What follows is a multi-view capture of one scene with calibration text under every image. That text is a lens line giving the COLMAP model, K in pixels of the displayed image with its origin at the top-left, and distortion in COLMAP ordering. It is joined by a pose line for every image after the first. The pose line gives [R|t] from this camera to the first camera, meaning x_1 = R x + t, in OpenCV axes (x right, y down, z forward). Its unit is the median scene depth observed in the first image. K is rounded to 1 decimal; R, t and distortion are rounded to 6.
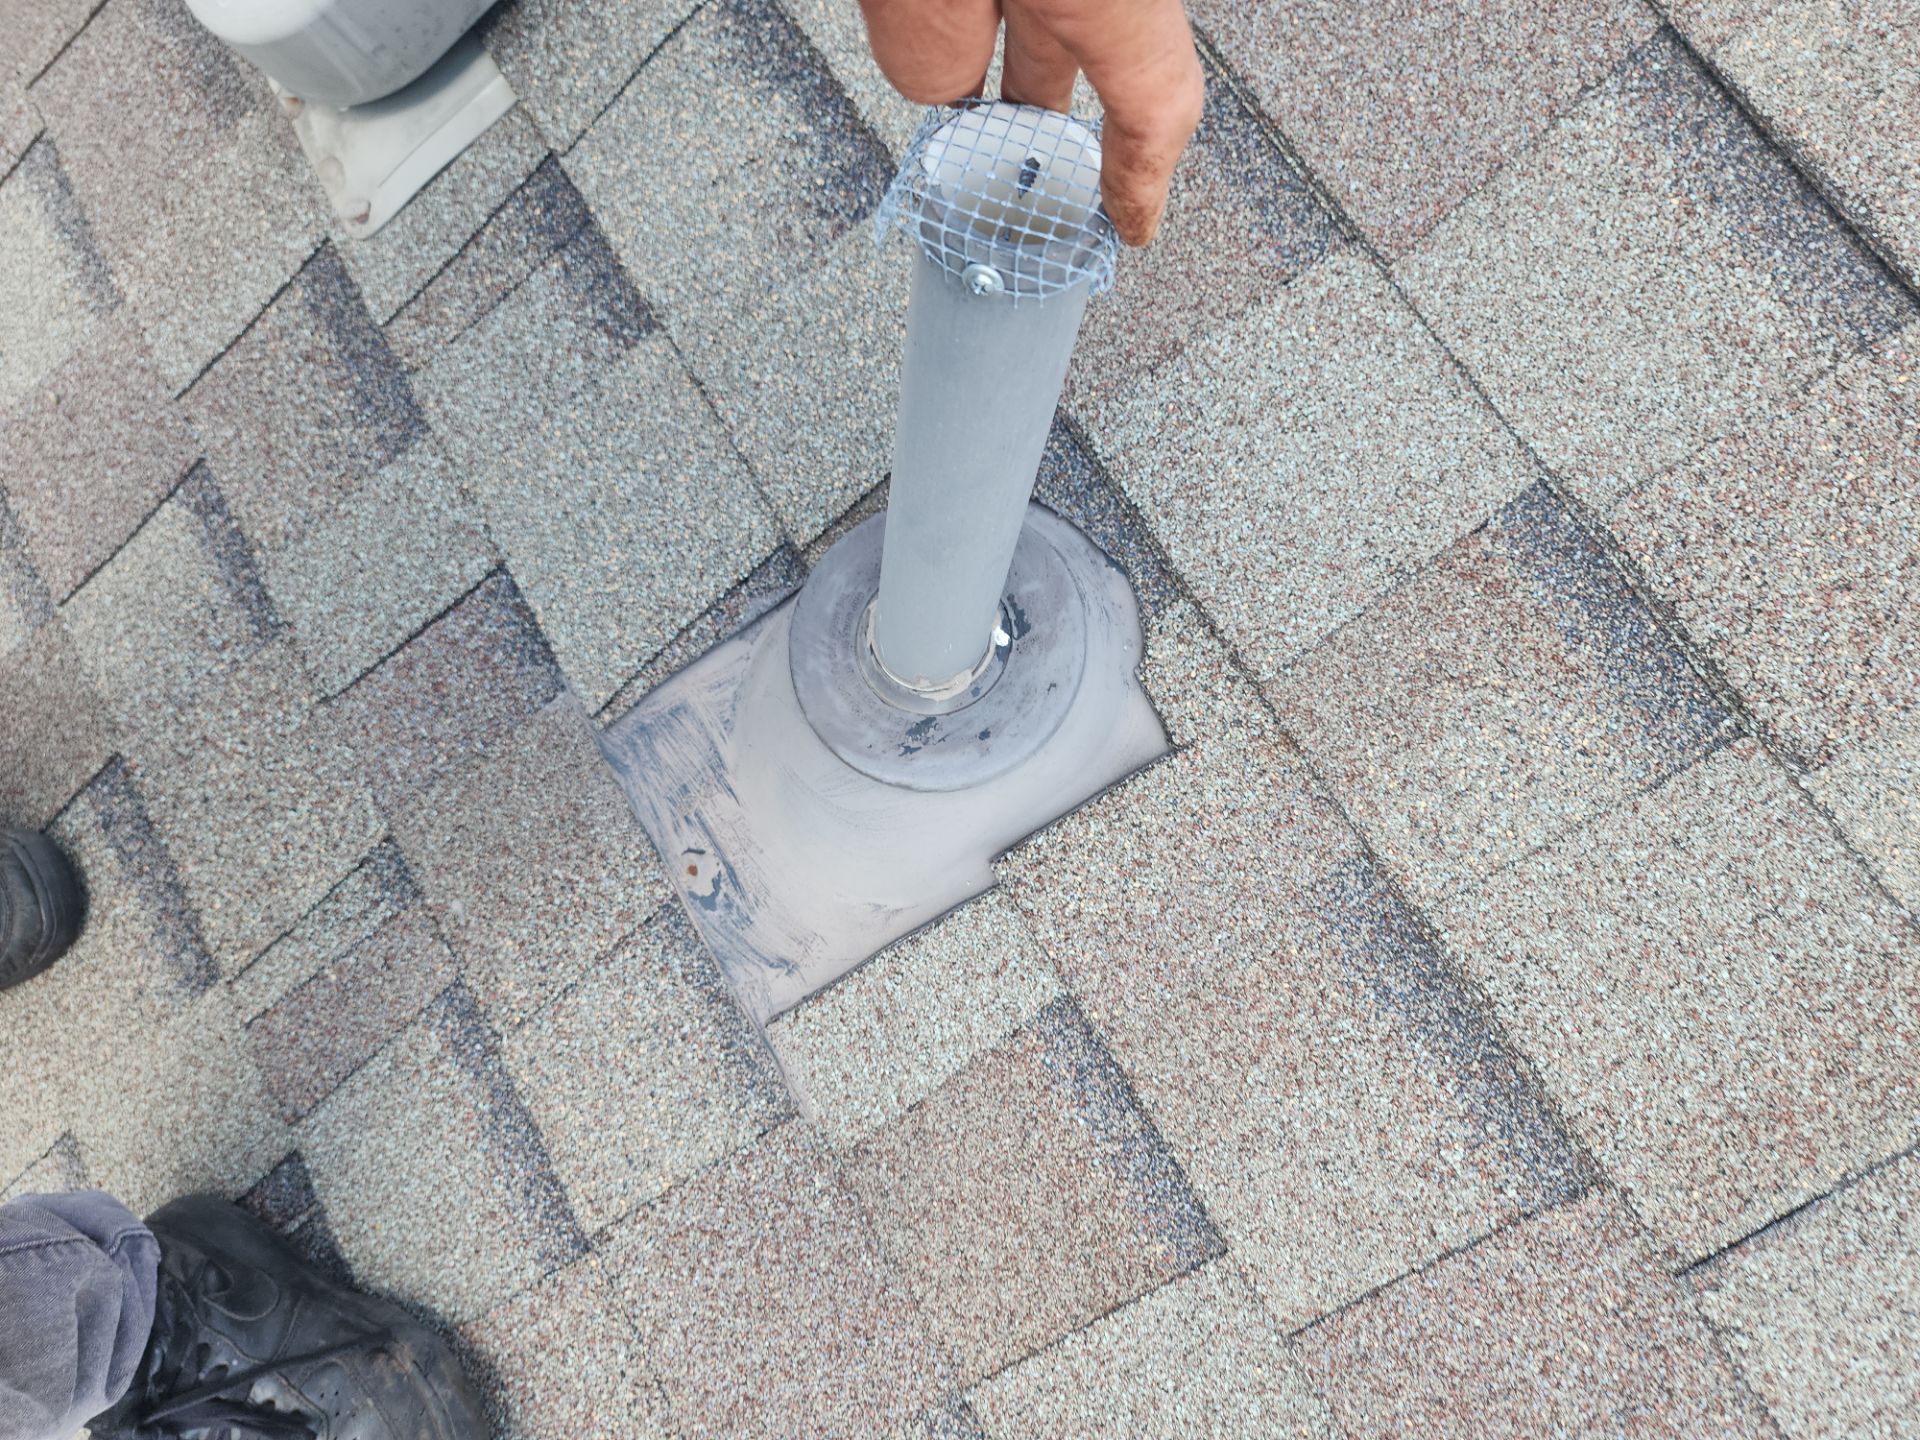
lens RADIAL K [[1312.4, 0, 960.0], [0, 1312.4, 720.0], [0, 0, 1]] dist [-0.026209, 0.001422]
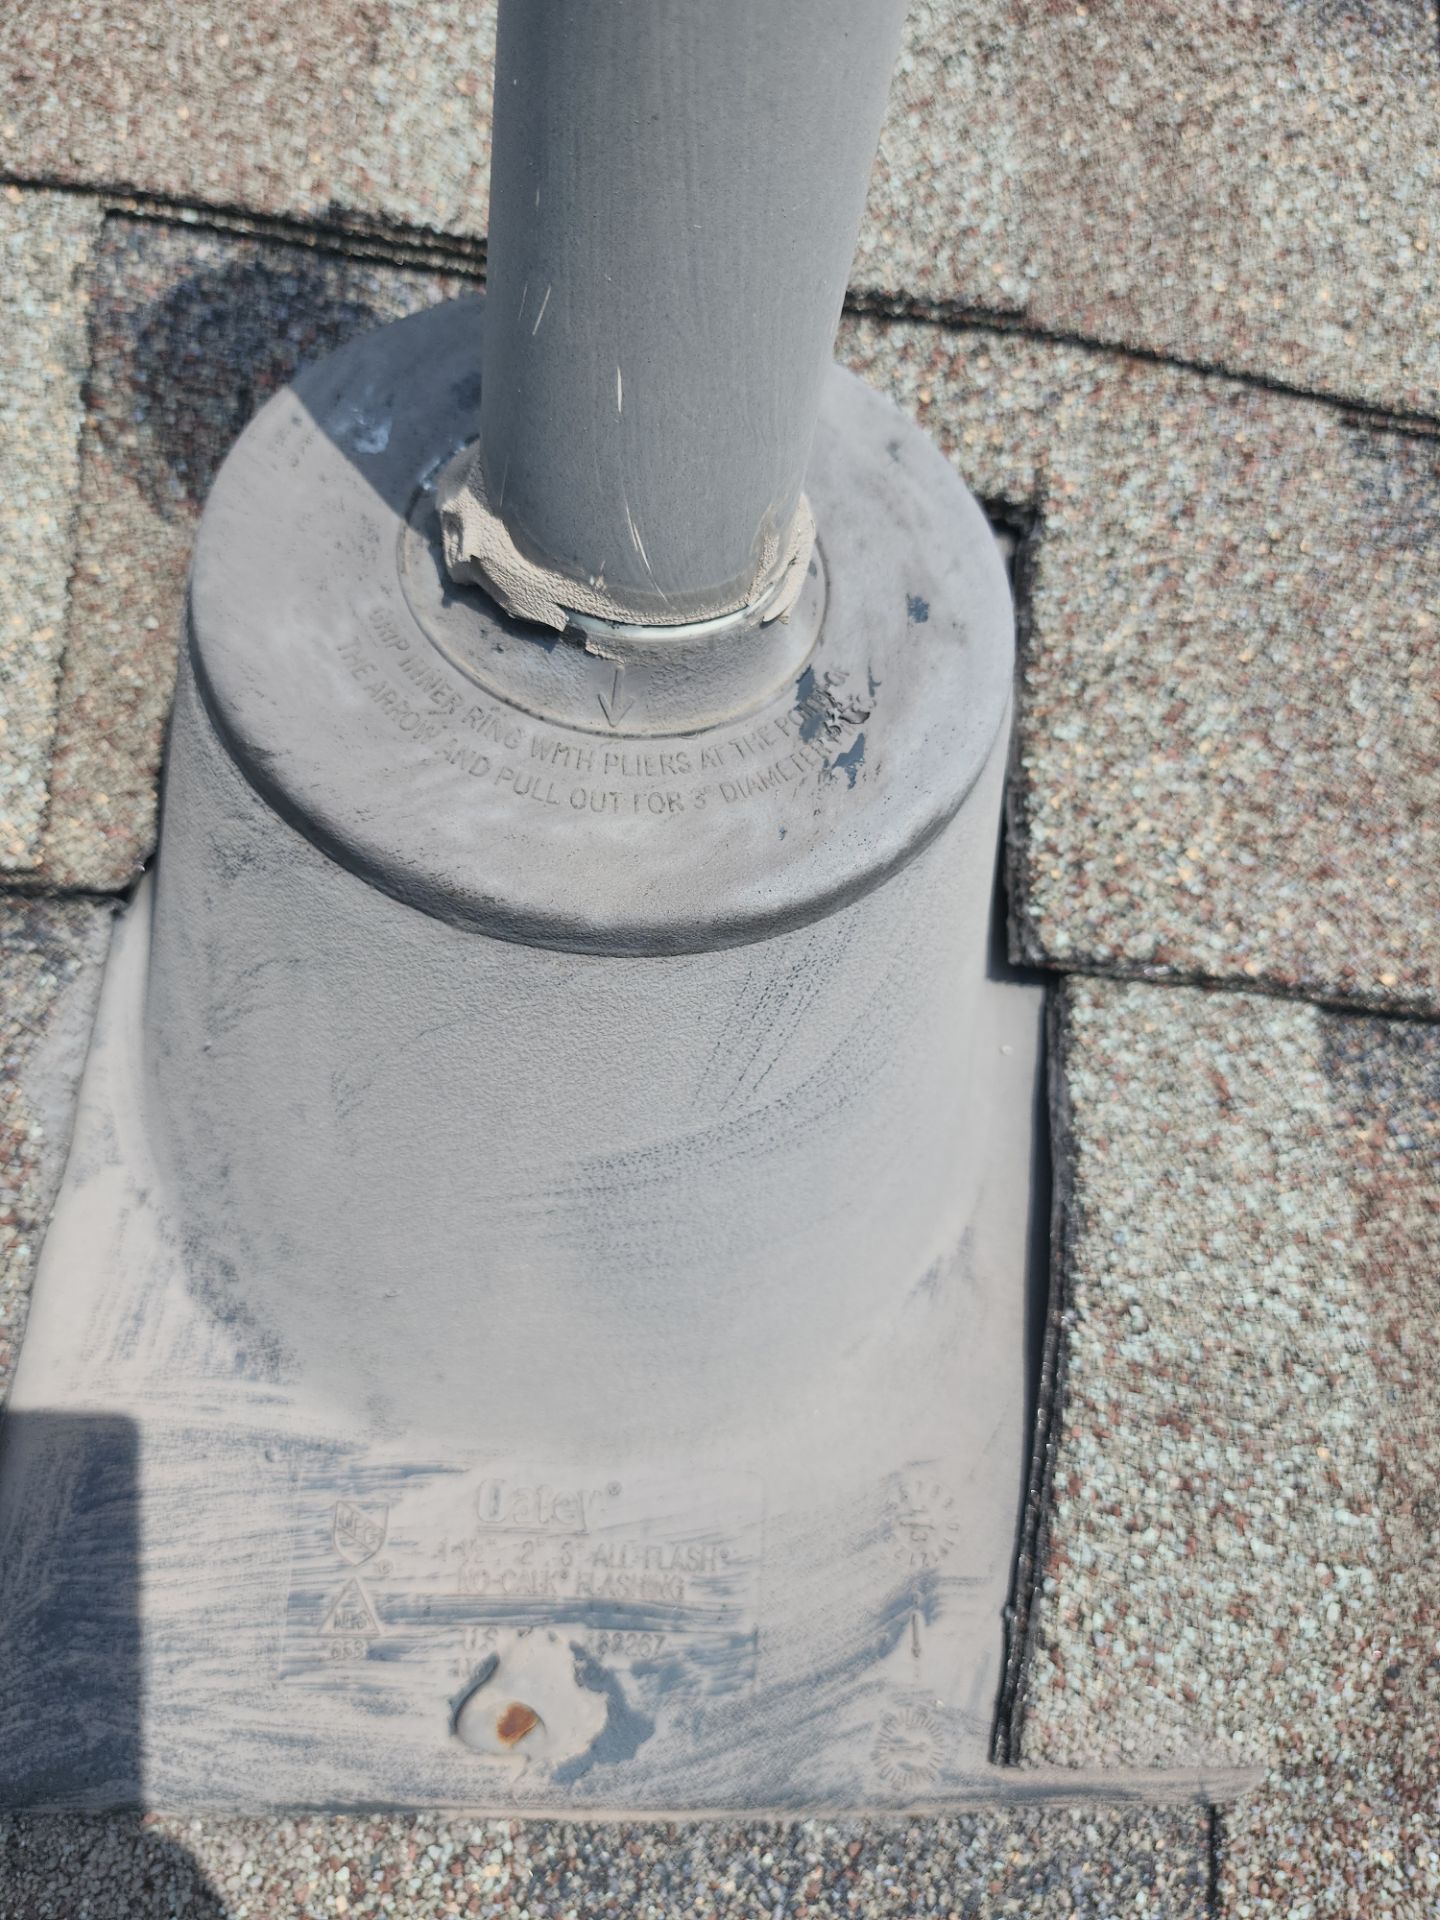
lens RADIAL K [[1312.4, 0, 714.2], [0, 1312.4, 912.4], [0, 0, 1]] dist [-0.026209, 0.001422]
pose [[0.505144, -0.651509, 0.566008, -0.257728], [0.766469, 0.640111, 0.052757, 0.002254], [-0.396680, 0.407177, 0.822710, 0.690336]]
